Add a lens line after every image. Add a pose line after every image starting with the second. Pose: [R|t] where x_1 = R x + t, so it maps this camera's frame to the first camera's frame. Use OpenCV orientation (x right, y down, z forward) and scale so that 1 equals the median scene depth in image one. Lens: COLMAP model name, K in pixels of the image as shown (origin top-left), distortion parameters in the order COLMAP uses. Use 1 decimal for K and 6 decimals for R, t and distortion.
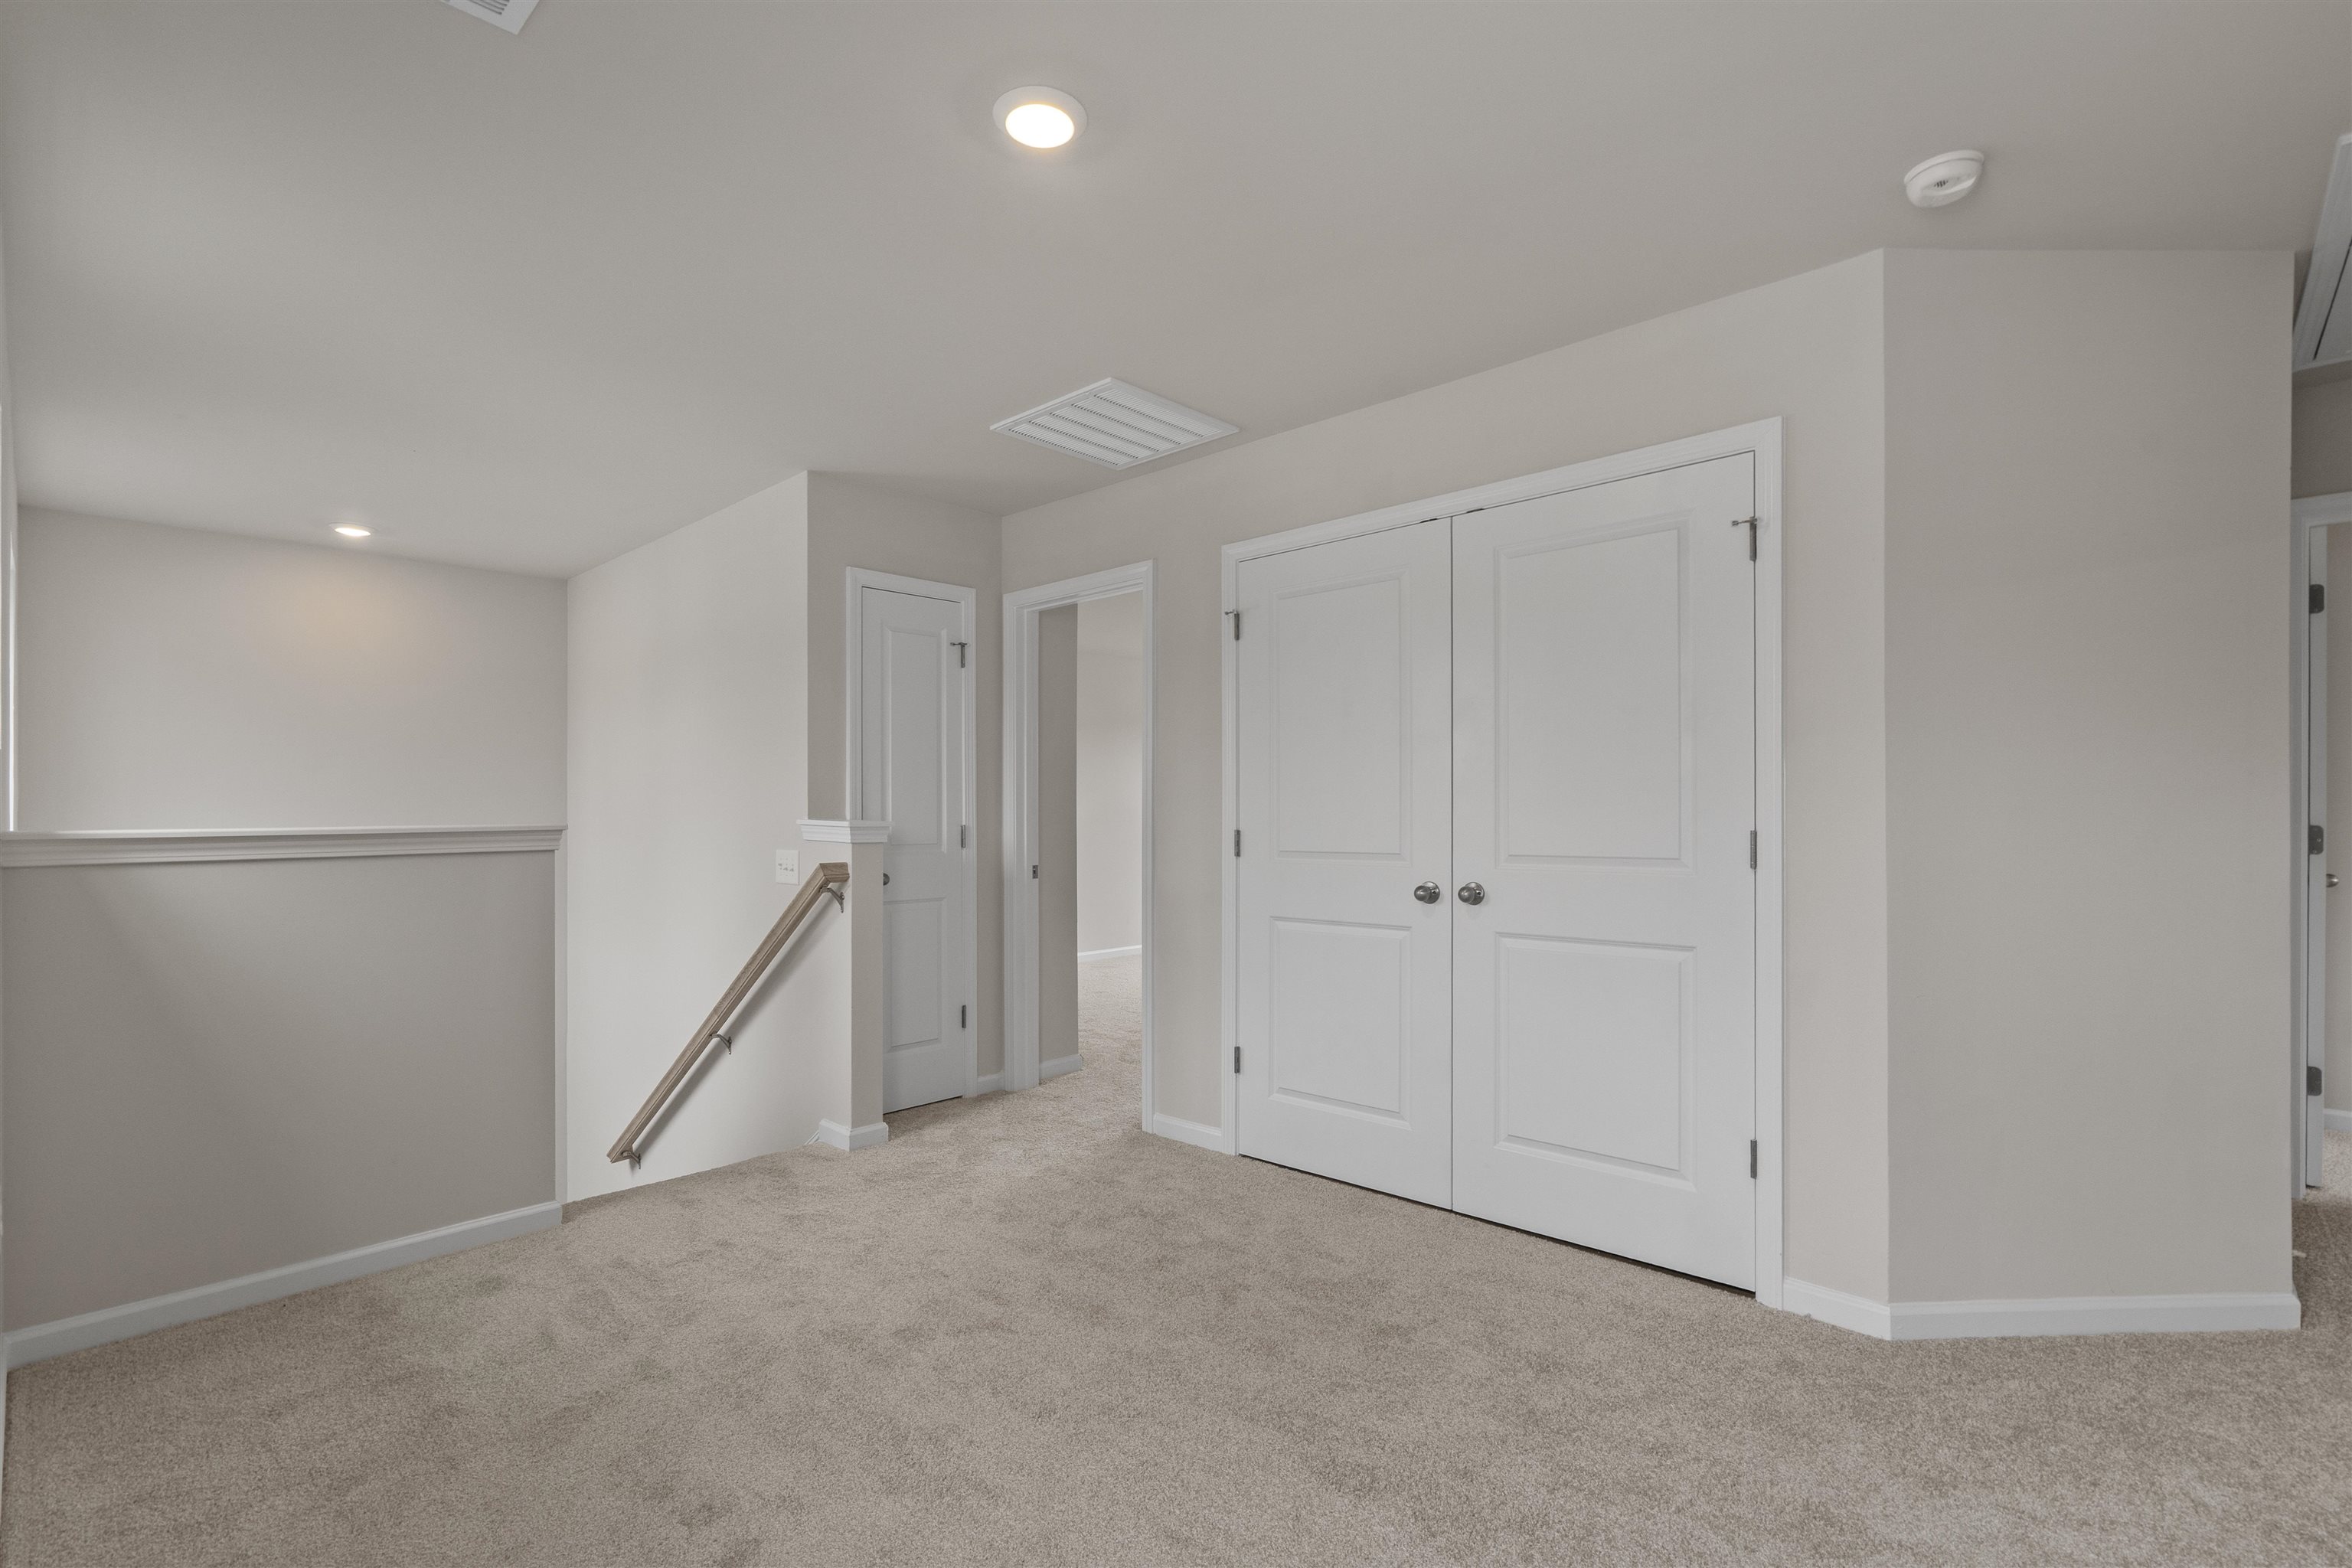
lens RADIAL K [[1079.2, 0, 1164.0], [0, 1079.2, 818.7], [0, 0, 1]] dist [-0.041520, 0.025001]
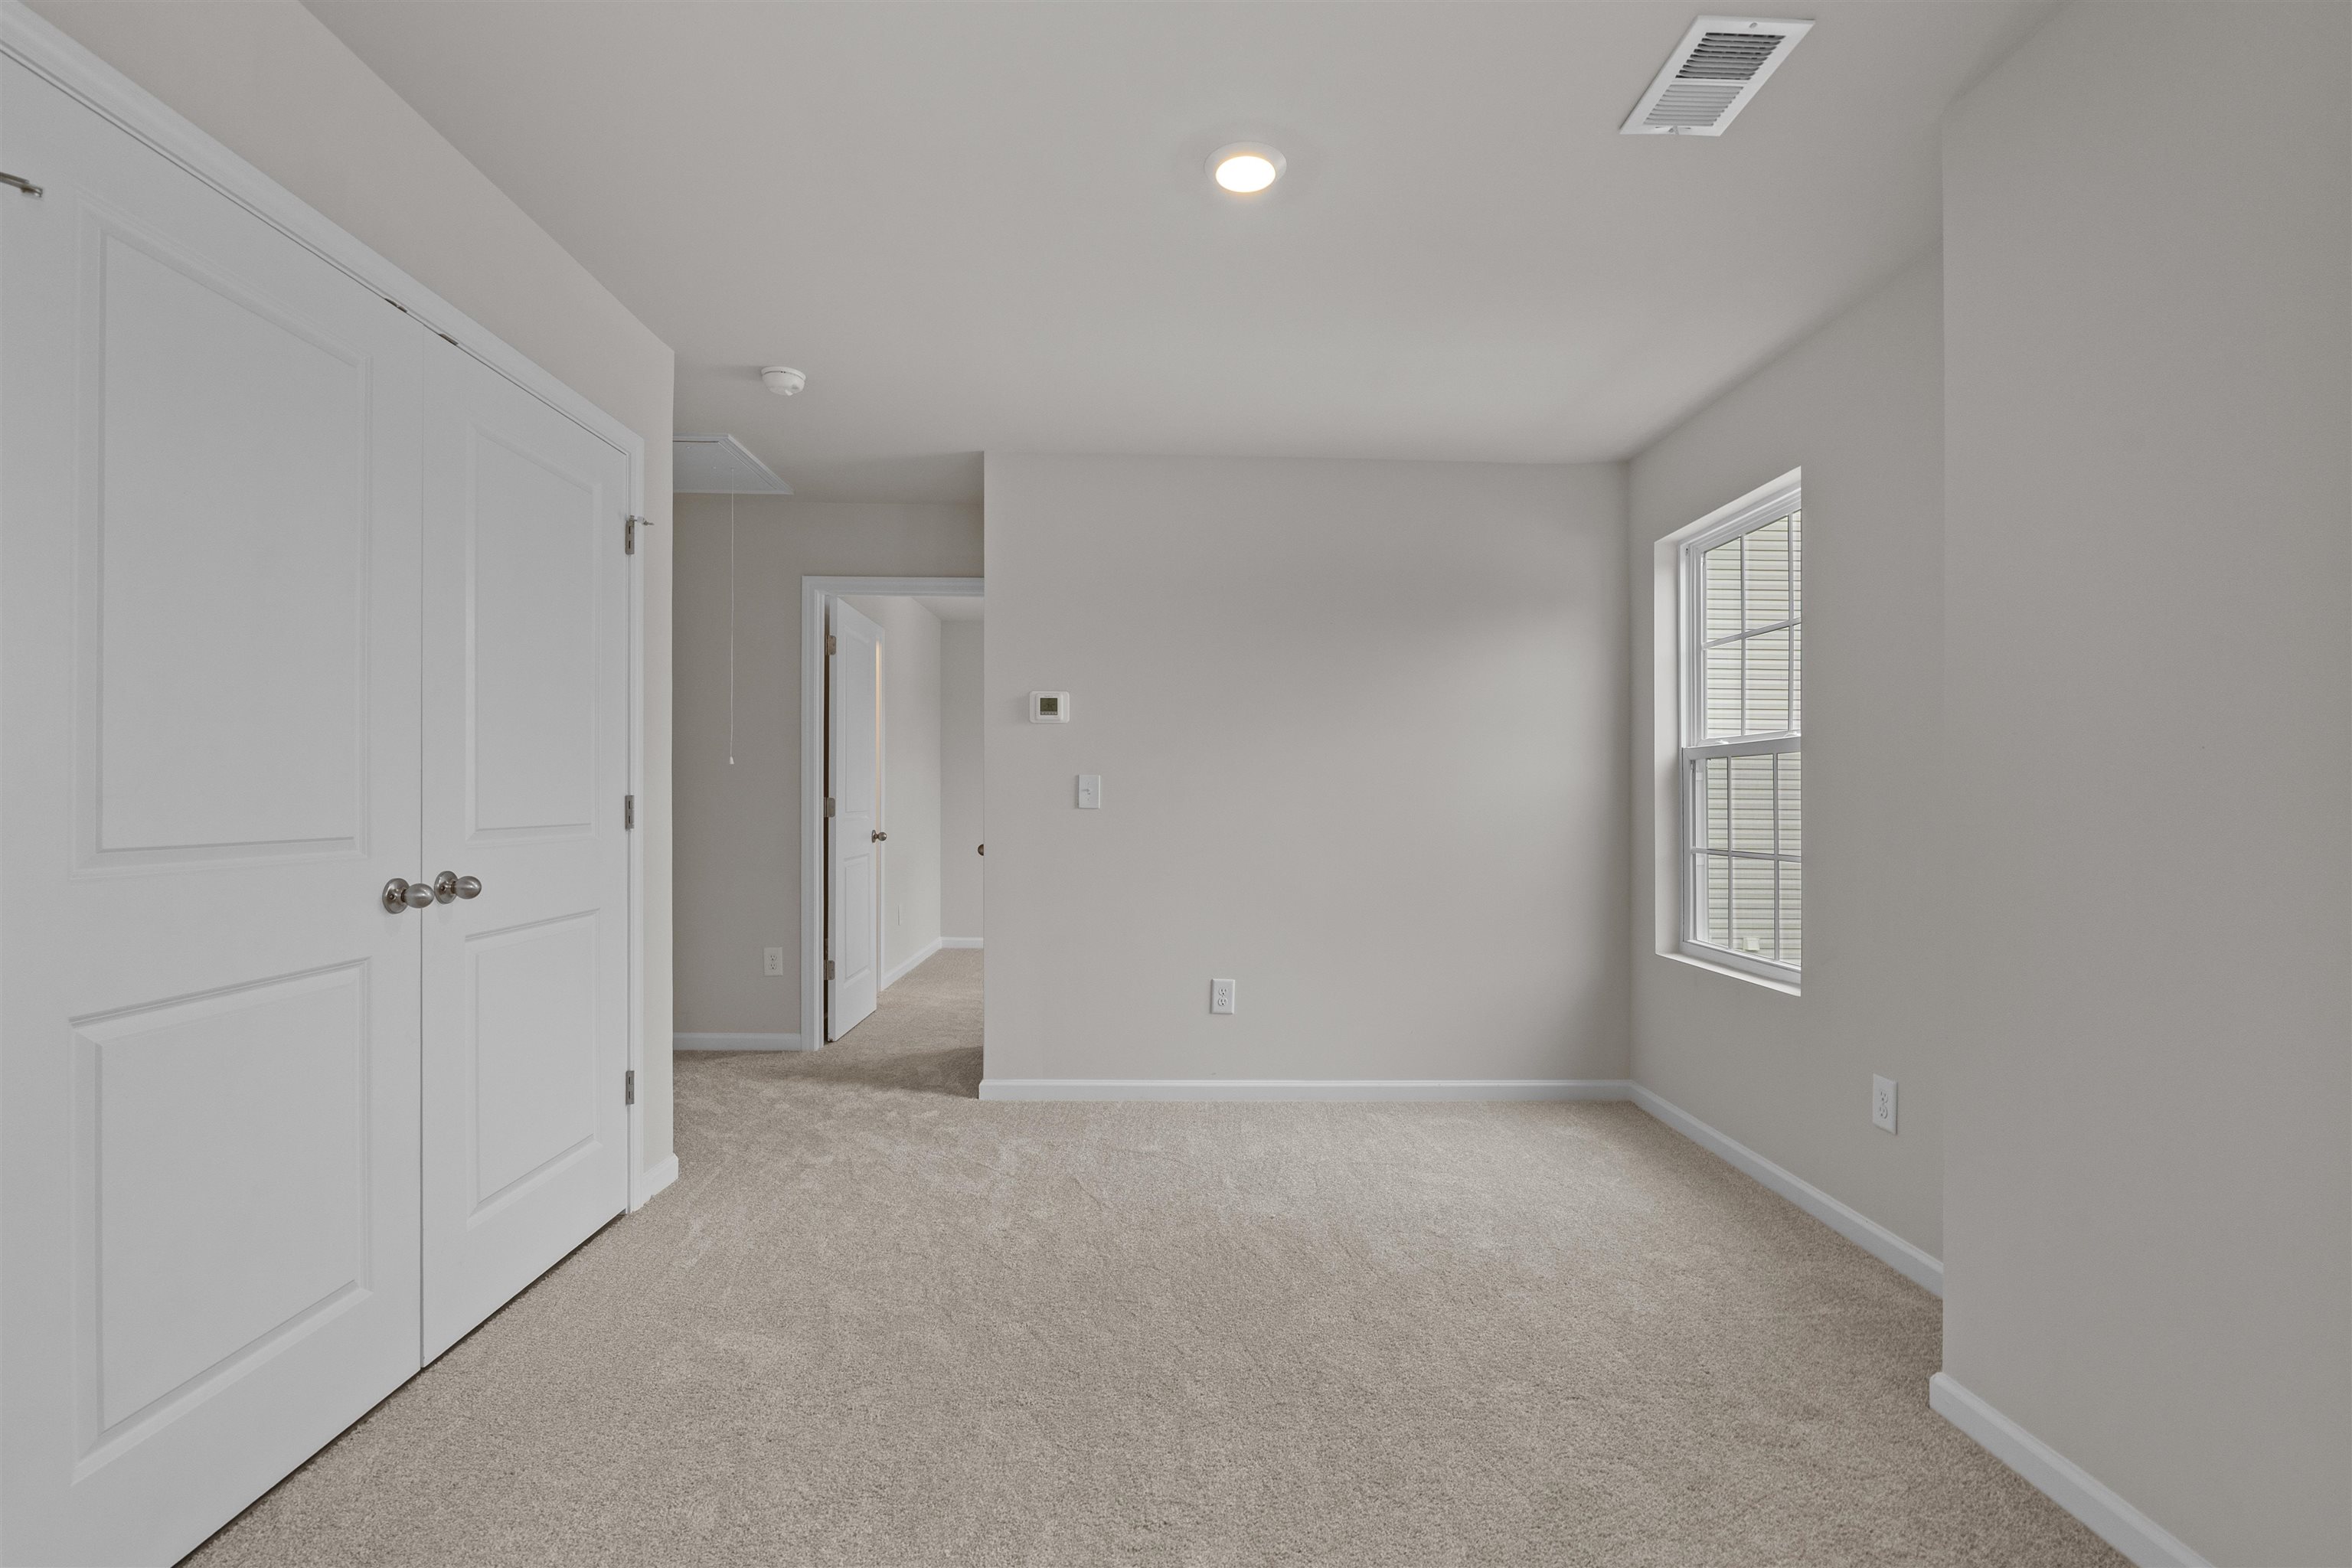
lens RADIAL K [[1080.5, 0, 1180.7], [0, 1080.5, 792.5], [0, 0, 1]] dist [0.000687, 0.000451]
pose [[-0.700015, 0.007286, 0.714091, -0.556688], [0.007976, 0.999965, -0.002385, 0.013157], [-0.714084, 0.004026, -0.700048, 1.155994]]
